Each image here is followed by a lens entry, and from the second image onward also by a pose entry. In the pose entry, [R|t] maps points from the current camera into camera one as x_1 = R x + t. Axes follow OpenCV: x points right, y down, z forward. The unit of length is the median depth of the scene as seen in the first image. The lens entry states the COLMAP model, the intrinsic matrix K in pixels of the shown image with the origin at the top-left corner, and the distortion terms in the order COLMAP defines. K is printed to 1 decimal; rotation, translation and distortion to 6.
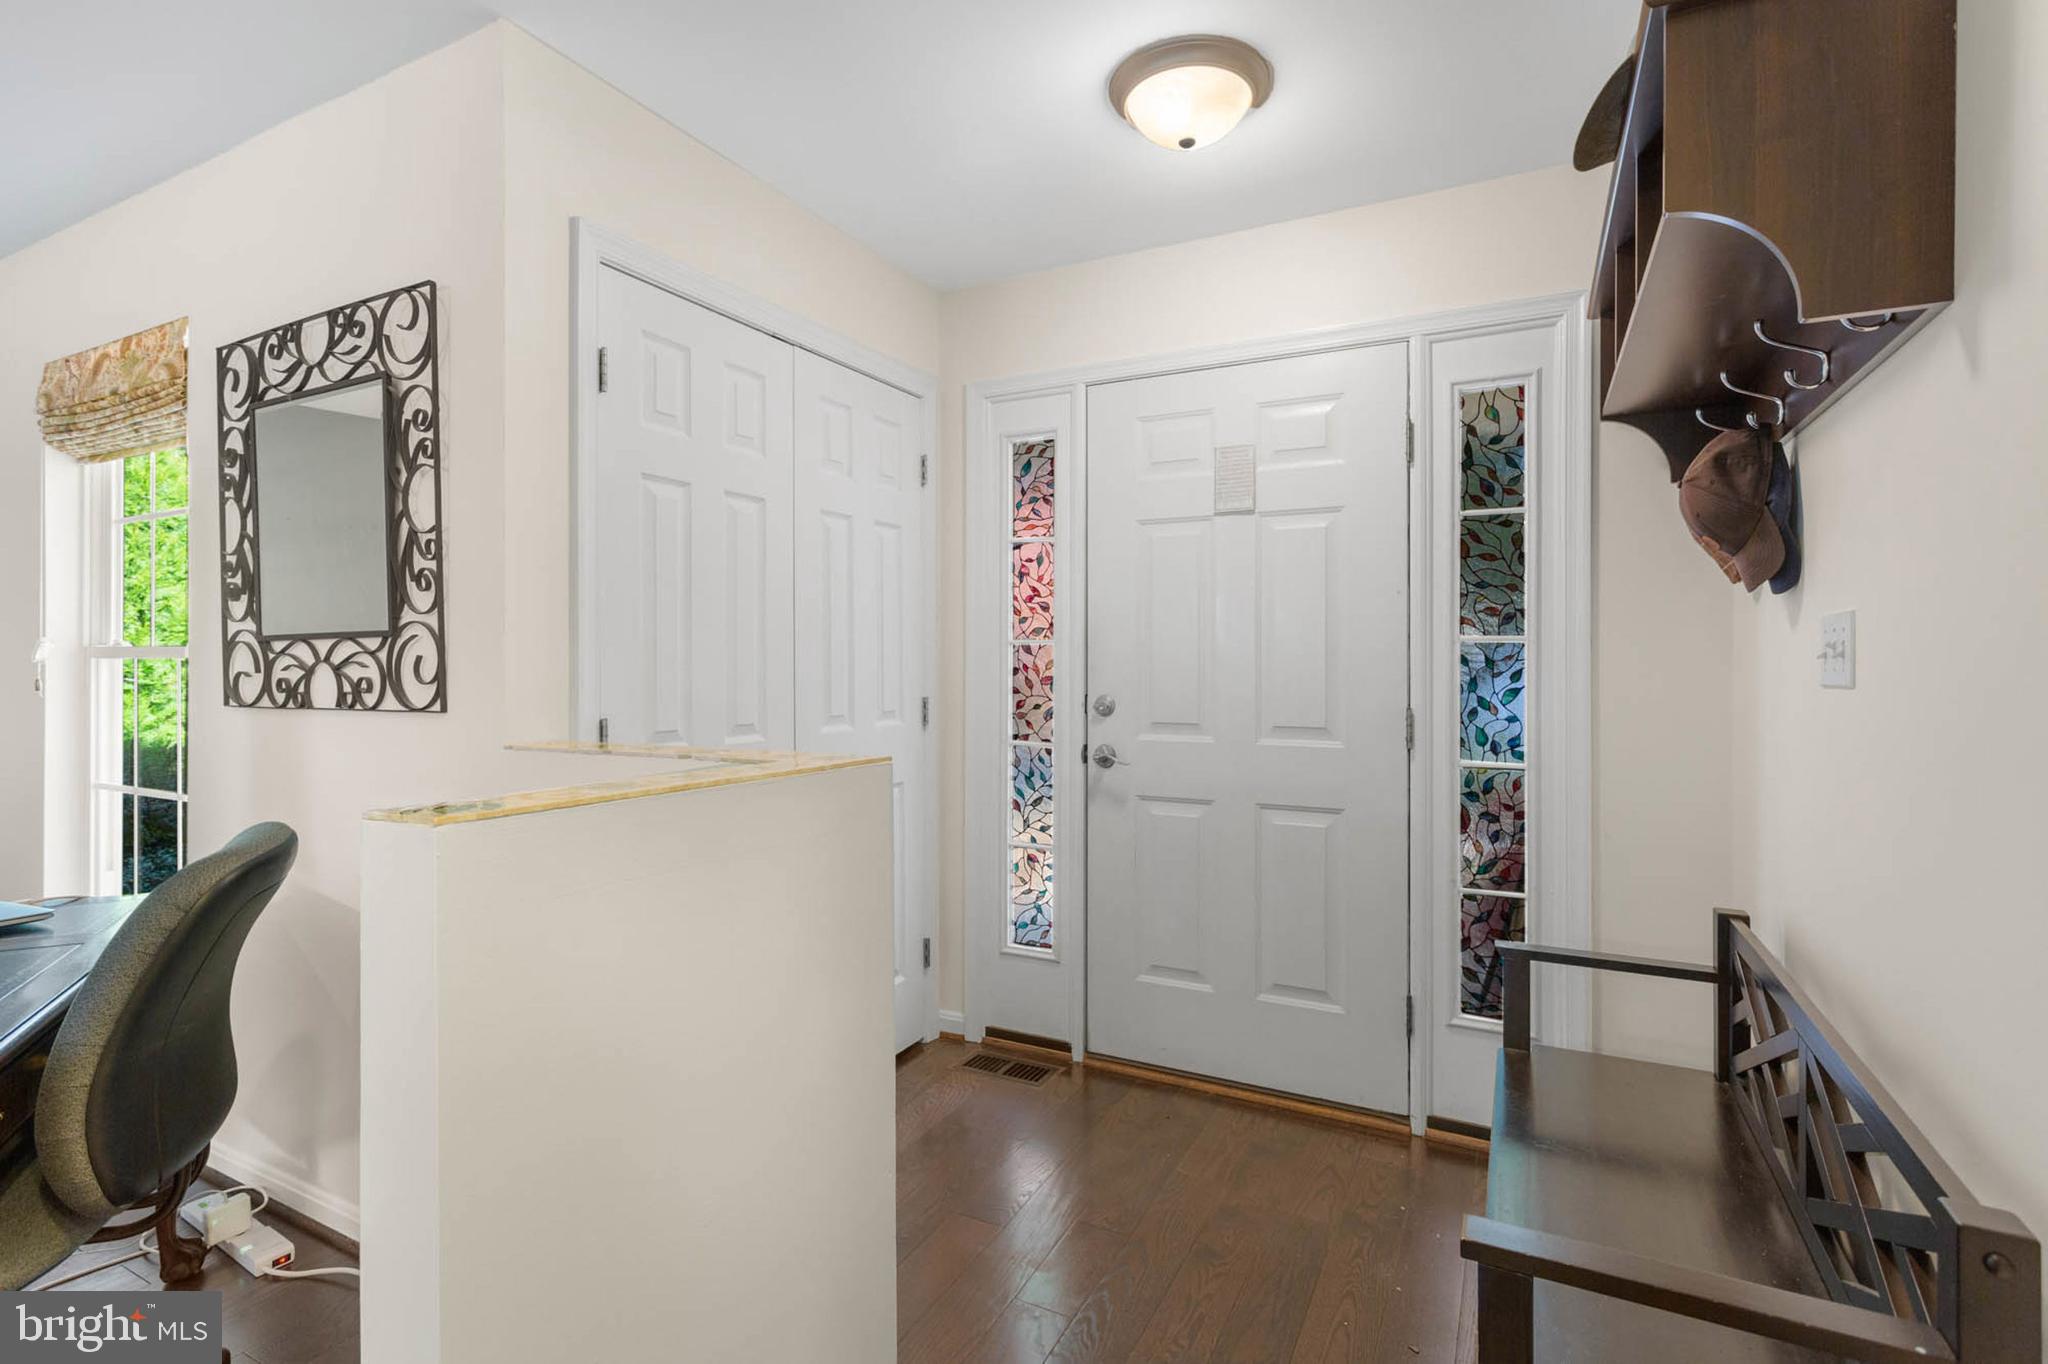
lens RADIAL K [[983.9, 0, 1027.2], [0, 983.9, 670.9], [0, 0, 1]] dist [0.000047, 0.000791]
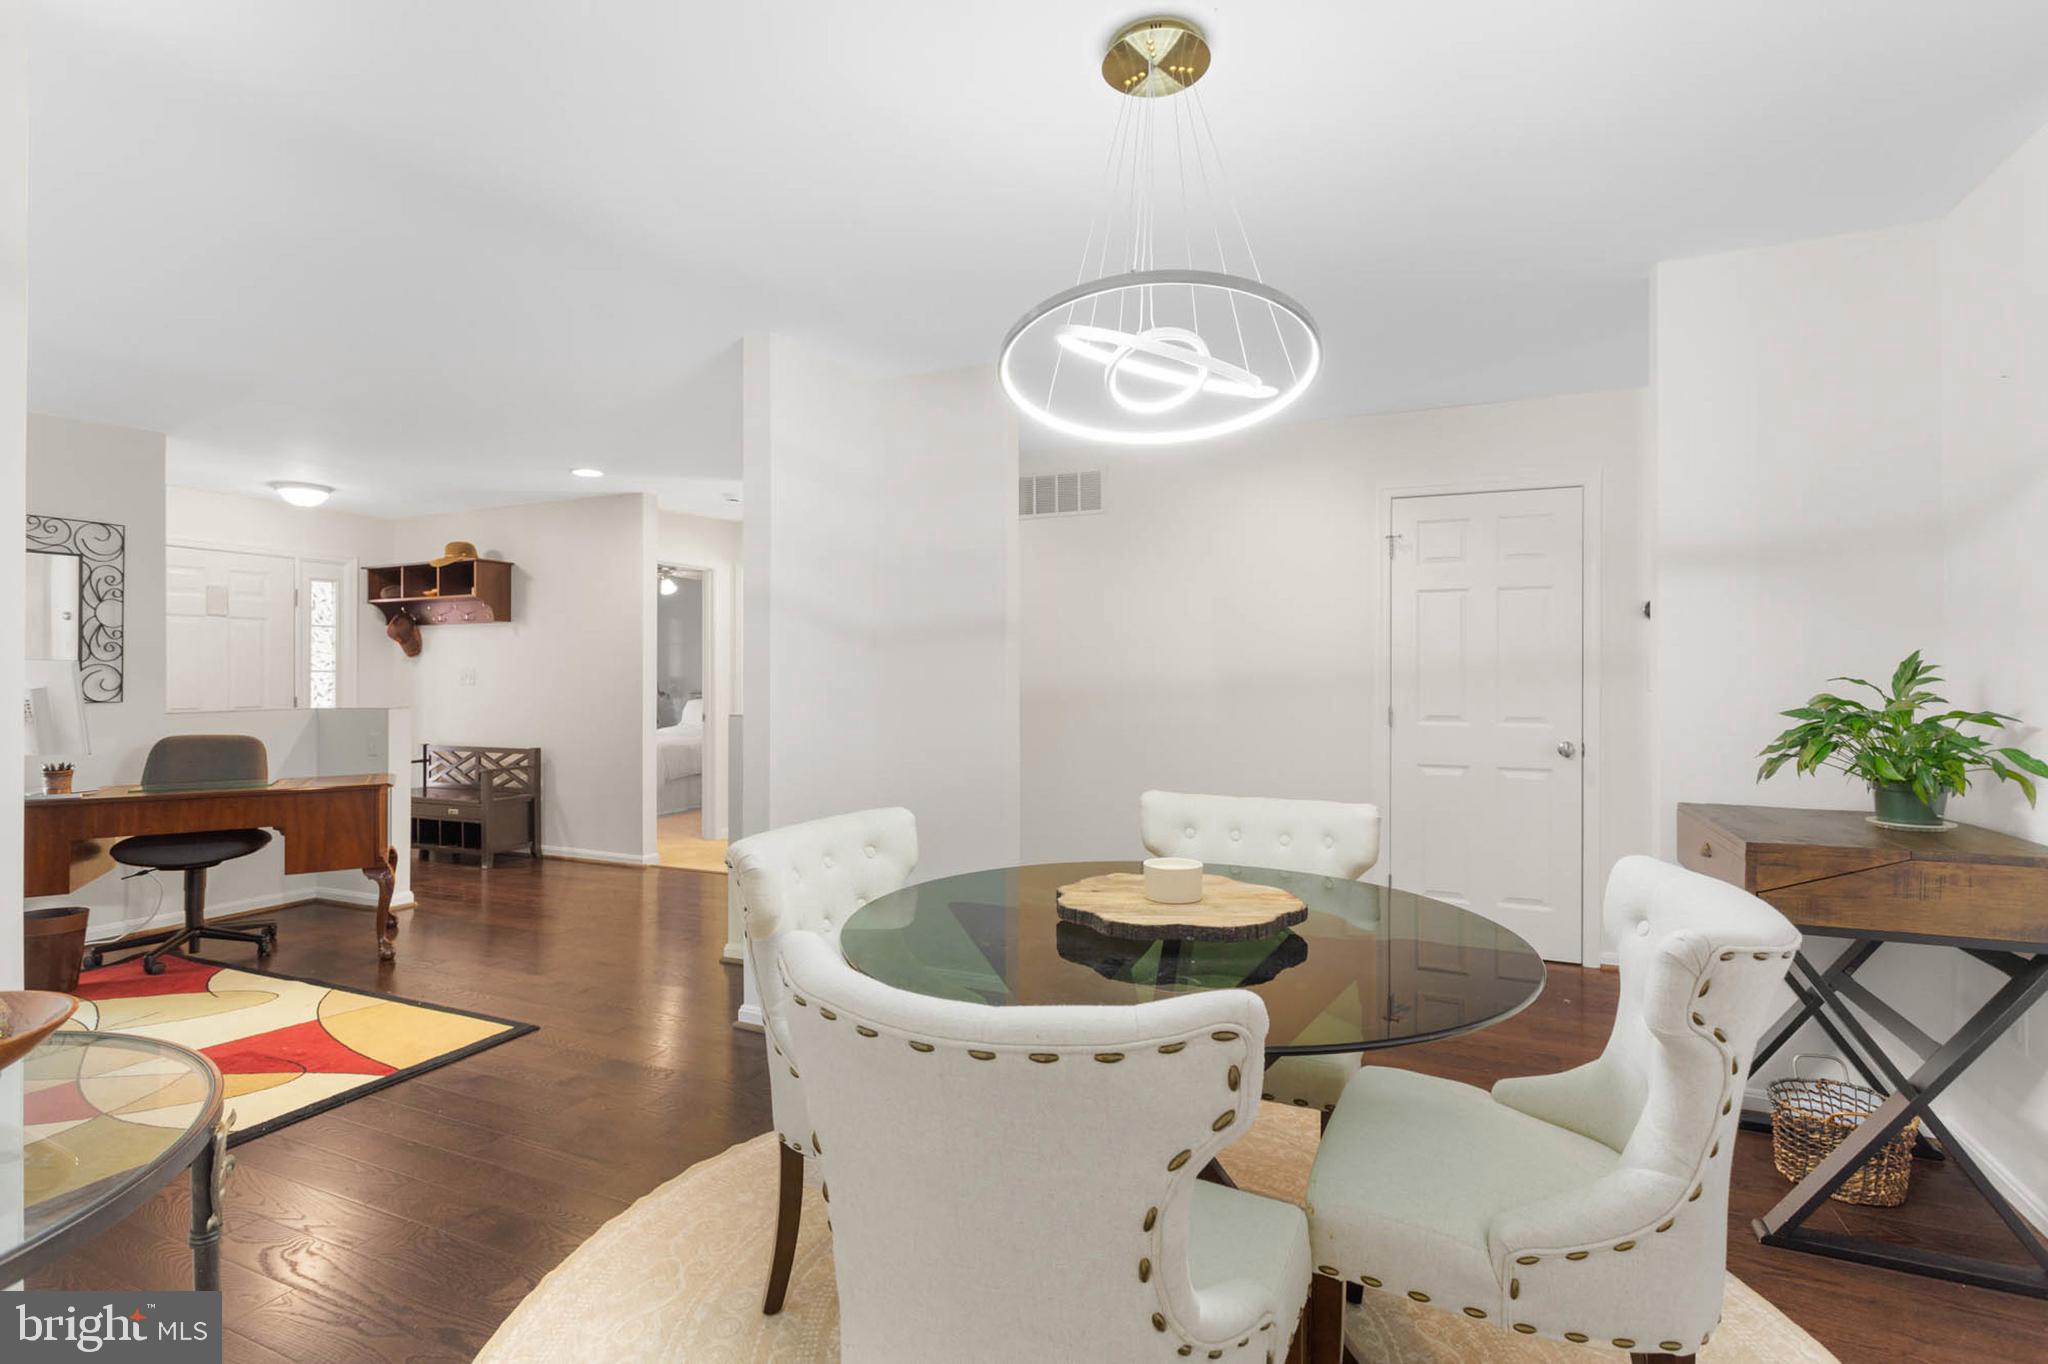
lens RADIAL K [[983.9, 0, 1022.5], [0, 983.9, 675.2], [0, 0, 1]] dist [0.000047, 0.000791]
pose [[-0.057601, 0.000544, 0.998340, -2.895563], [0.010046, 0.999950, 0.000035, -0.002265], [-0.998289, 0.010031, -0.057603, -0.990319]]
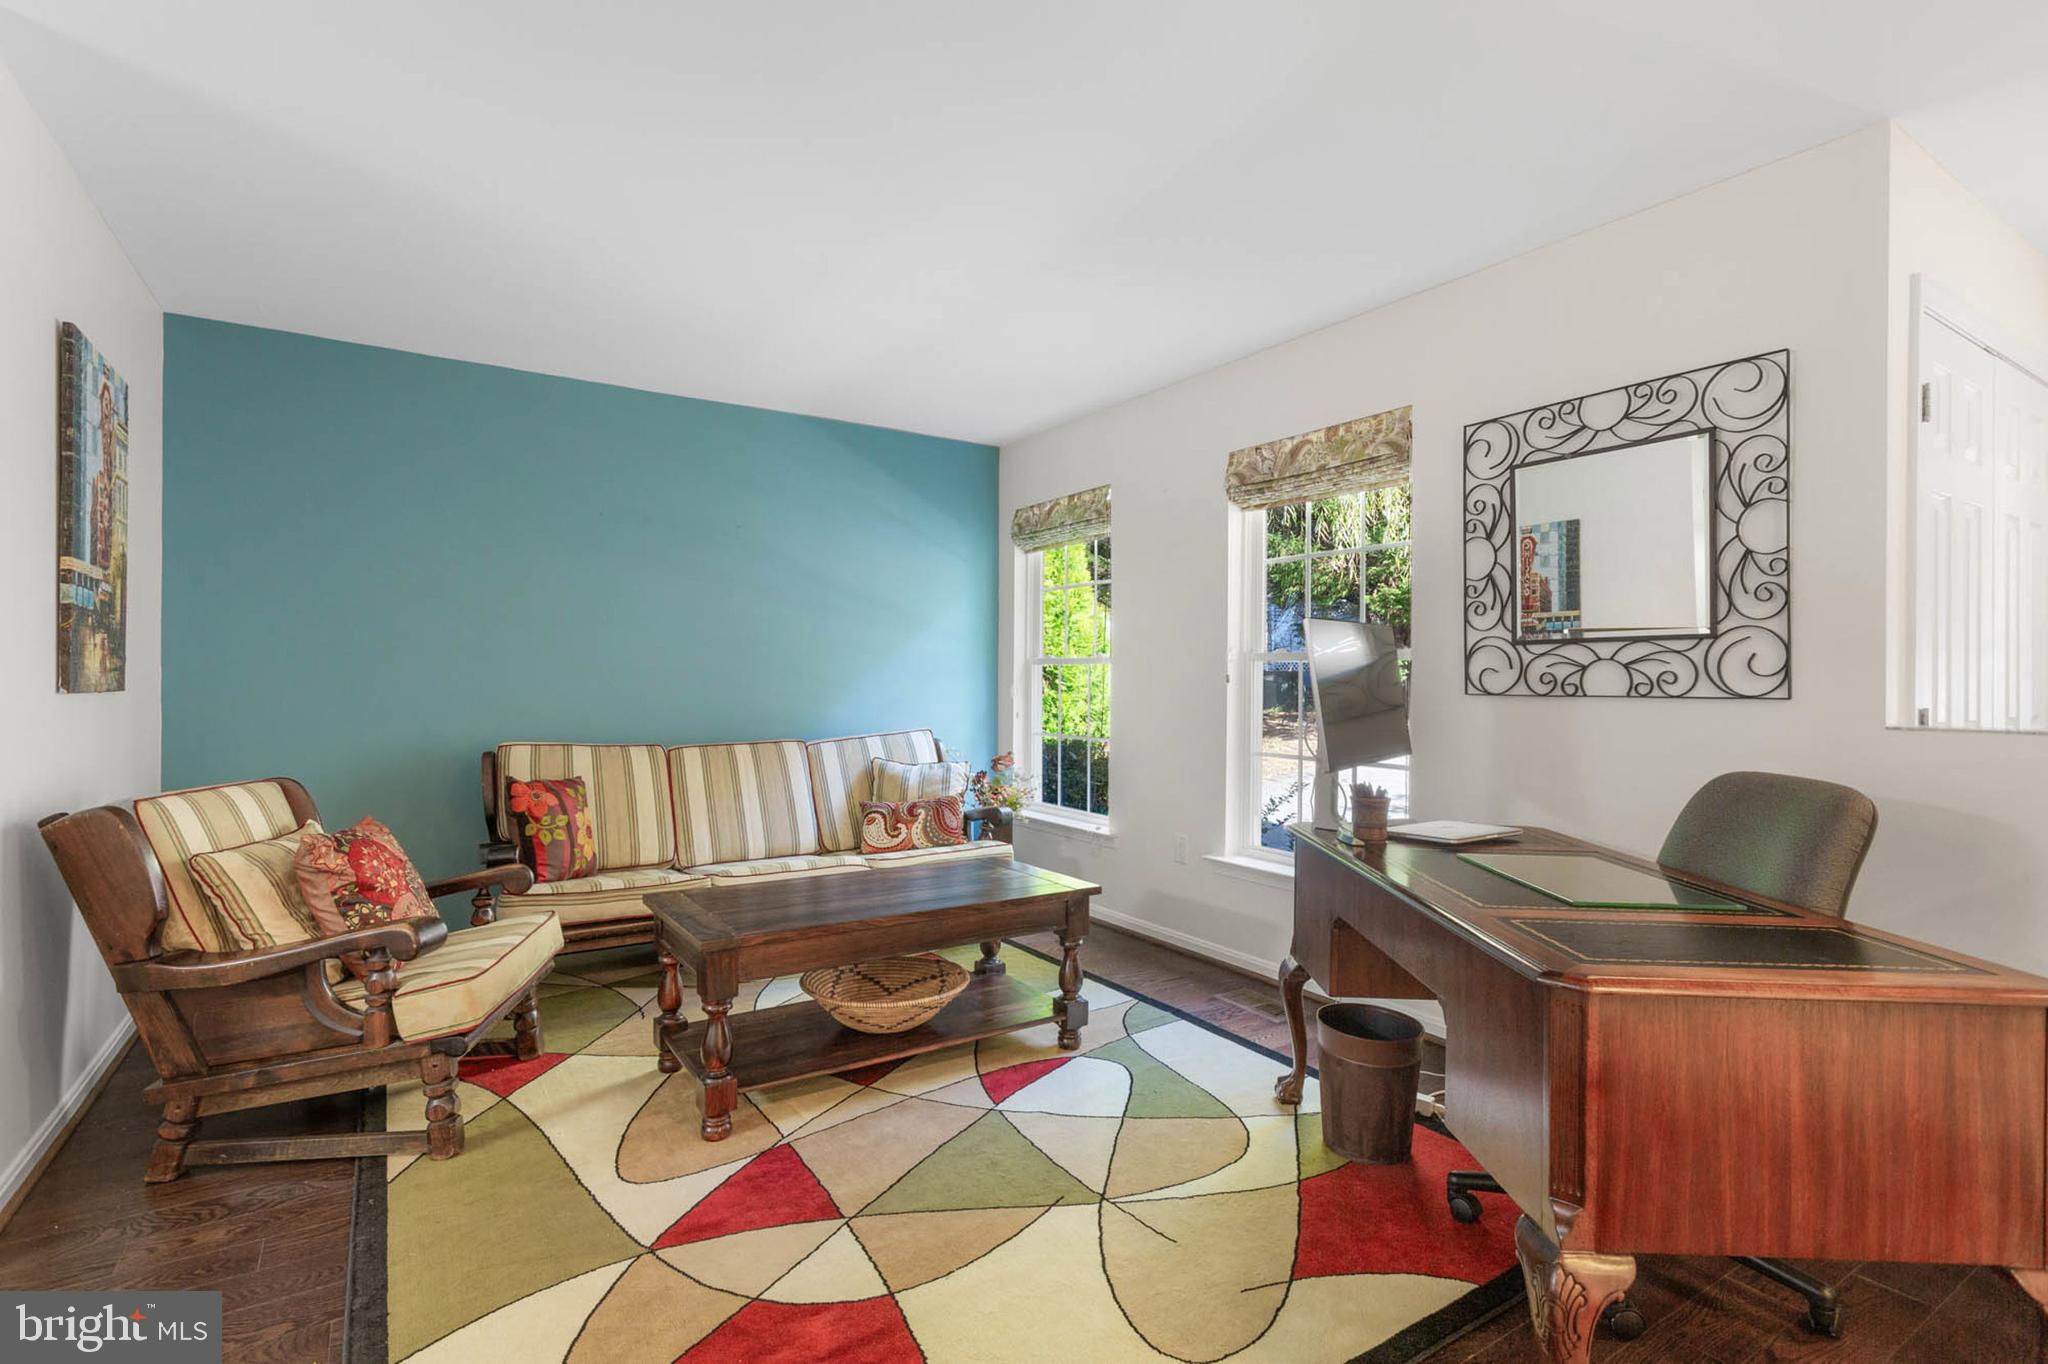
lens RADIAL K [[983.9, 0, 1016.6], [0, 983.9, 680.8], [0, 0, 1]] dist [0.000047, 0.000791]
pose [[0.870738, 0.000771, -0.491746, -0.764653], [-0.000338, 0.999999, 0.000968, 0.016632], [0.491747, -0.000677, 0.870738, -0.499622]]
